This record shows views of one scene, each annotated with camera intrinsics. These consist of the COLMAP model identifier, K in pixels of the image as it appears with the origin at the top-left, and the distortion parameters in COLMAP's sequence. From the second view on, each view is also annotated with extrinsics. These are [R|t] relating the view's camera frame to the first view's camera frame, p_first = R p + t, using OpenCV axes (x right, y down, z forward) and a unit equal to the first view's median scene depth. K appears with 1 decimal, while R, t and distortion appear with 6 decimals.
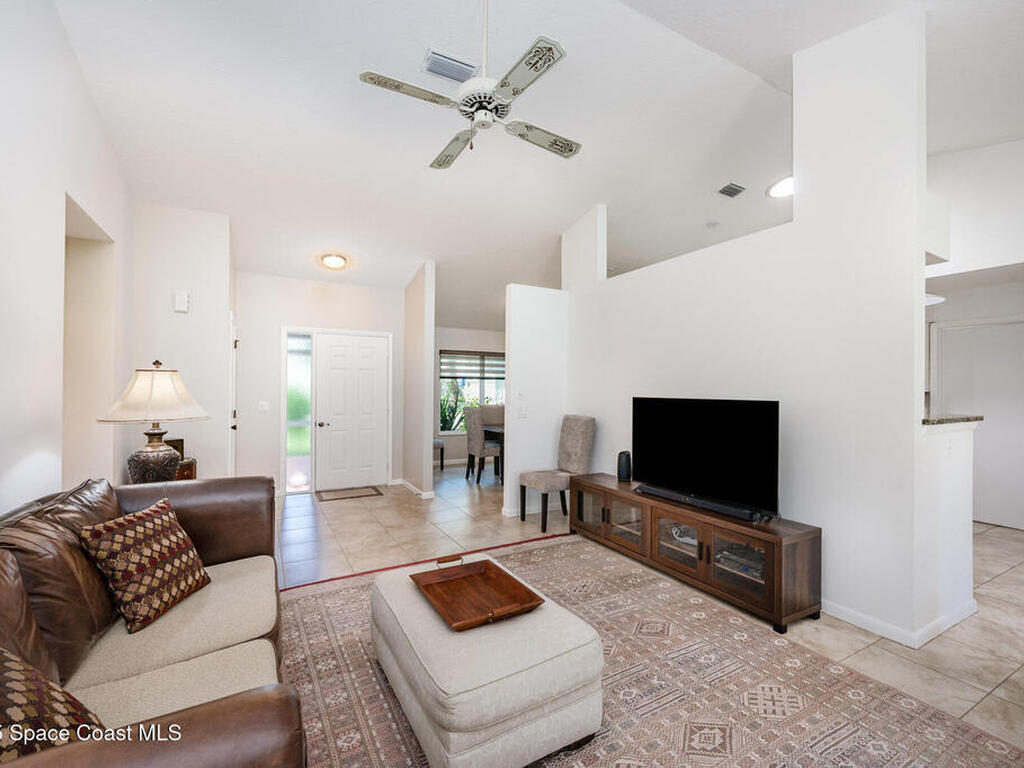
lens RADIAL K [[464.0, 0, 506.3], [0, 464.0, 388.3], [0, 0, 1]] dist [0.007605, -0.000334]
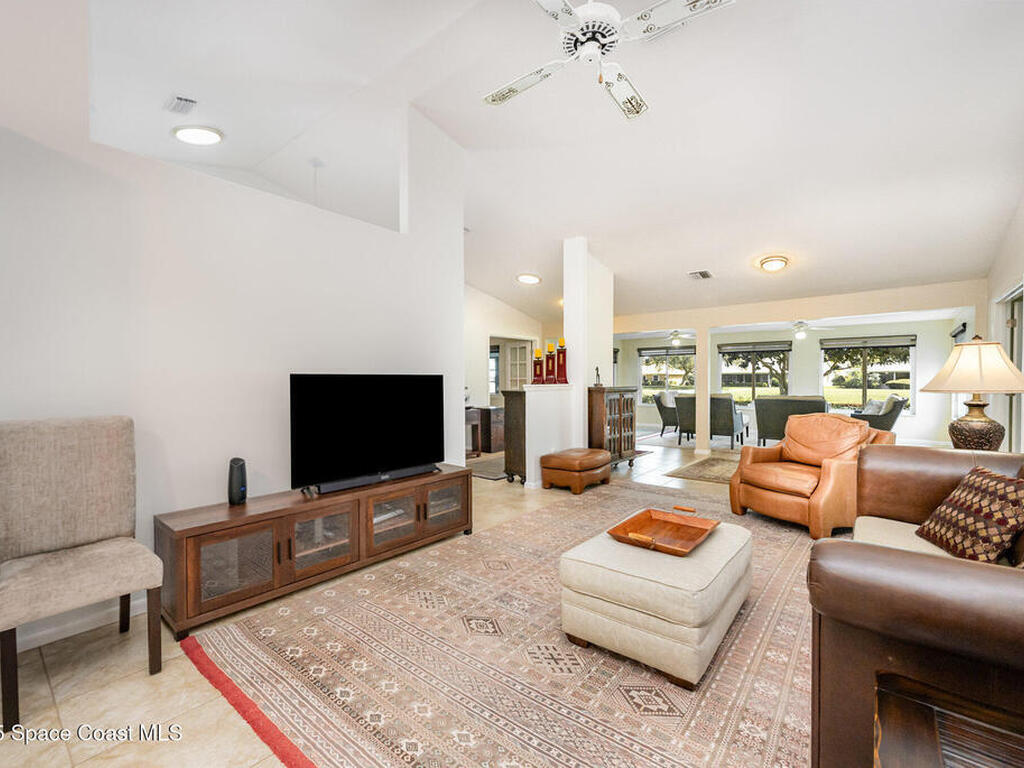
lens RADIAL K [[456.1, 0, 512.0], [0, 456.1, 384.0], [0, 0, 1]] dist [0.002018, -0.000078]
pose [[-0.381614, -0.015153, 0.924197, -0.556264], [-0.000883, 0.999871, 0.016029, 0.020099], [-0.924321, 0.005301, -0.381578, 1.003445]]
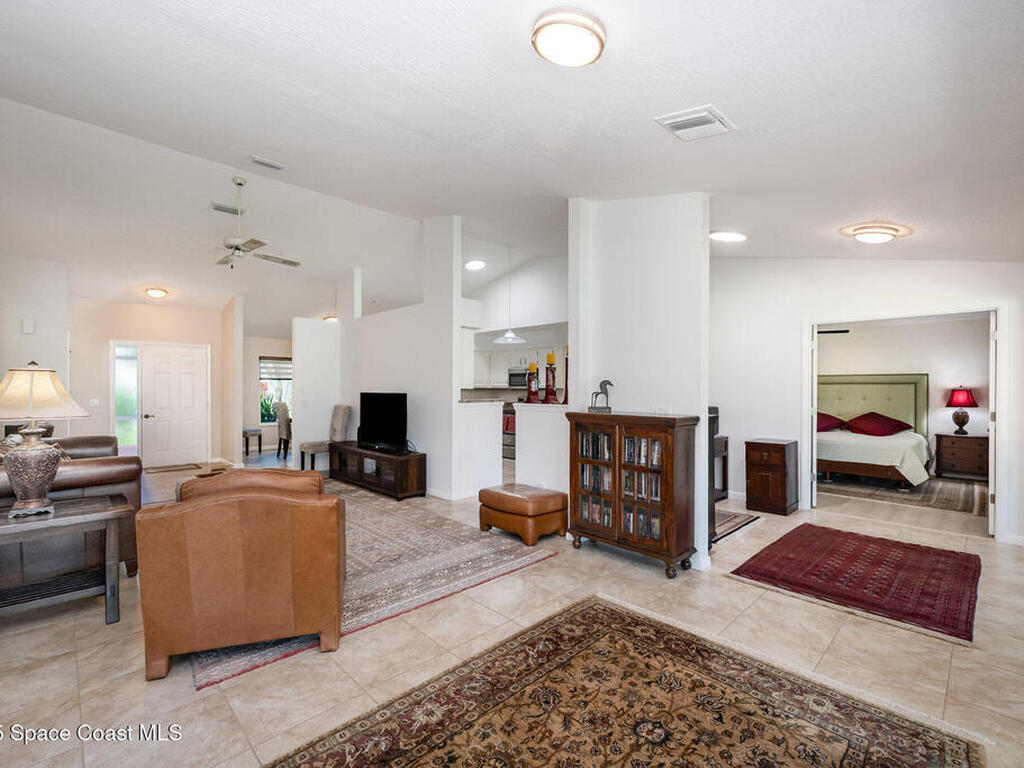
lens RADIAL K [[464.0, 0, 506.3], [0, 464.0, 388.3], [0, 0, 1]] dist [0.007605, -0.000334]
pose [[0.962054, -0.005915, 0.272795, 0.348854], [0.005019, 0.999979, 0.003981, -0.000185], [-0.272813, -0.002460, 0.962064, -0.857295]]
